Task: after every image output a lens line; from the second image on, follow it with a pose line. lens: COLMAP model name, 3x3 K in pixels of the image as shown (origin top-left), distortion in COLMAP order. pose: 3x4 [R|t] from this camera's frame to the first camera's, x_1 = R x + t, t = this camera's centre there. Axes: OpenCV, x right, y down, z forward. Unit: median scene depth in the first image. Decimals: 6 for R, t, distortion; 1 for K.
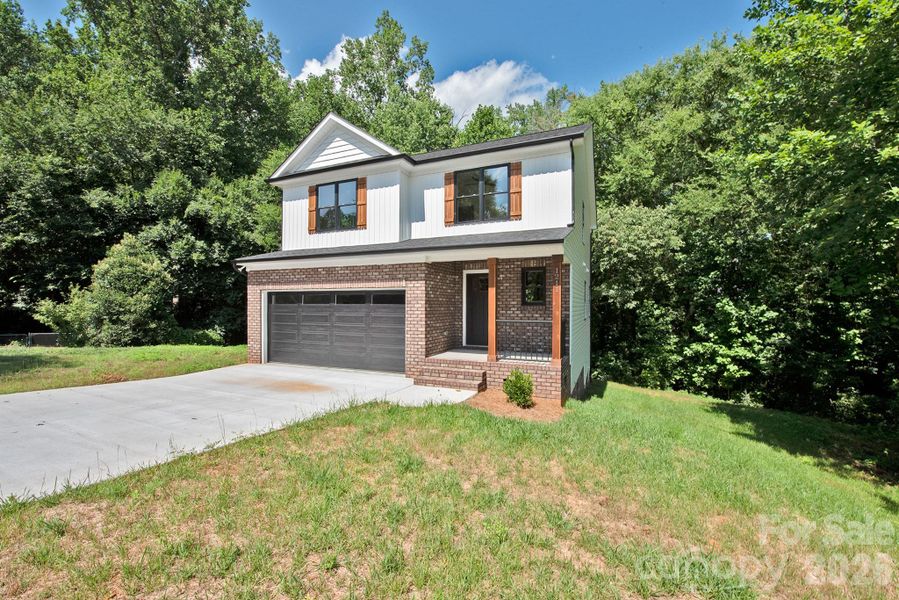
lens RADIAL K [[362.7, 0, 410.5], [0, 362.7, 320.1], [0, 0, 1]] dist [-0.016946, -0.000626]
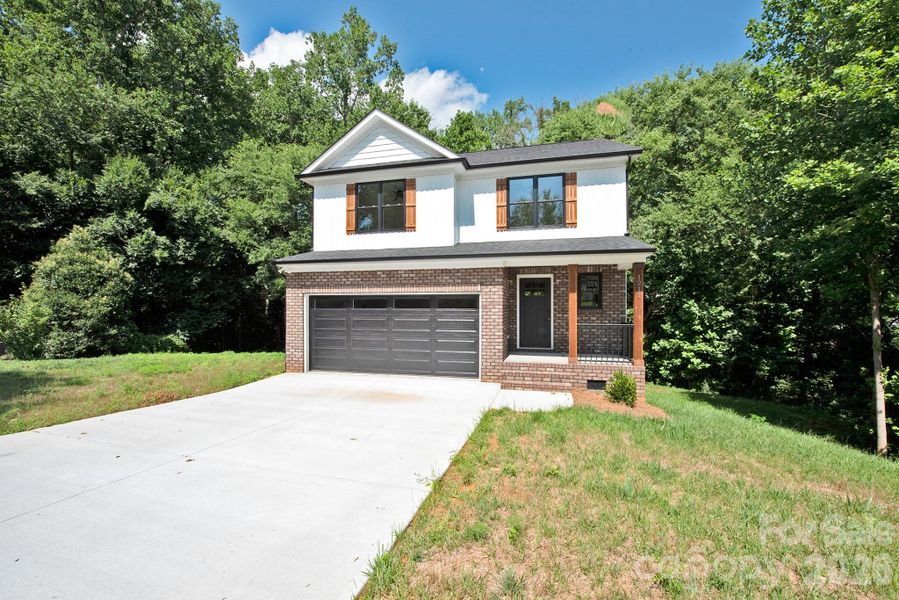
lens RADIAL K [[362.7, 0, 418.8], [0, 362.7, 318.3], [0, 0, 1]] dist [-0.016946, -0.000626]
pose [[0.986413, -0.010010, 0.163978, -0.176324], [0.010971, 0.999928, -0.004952, -0.007402], [-0.163917, 0.006684, 0.986452, 0.022685]]
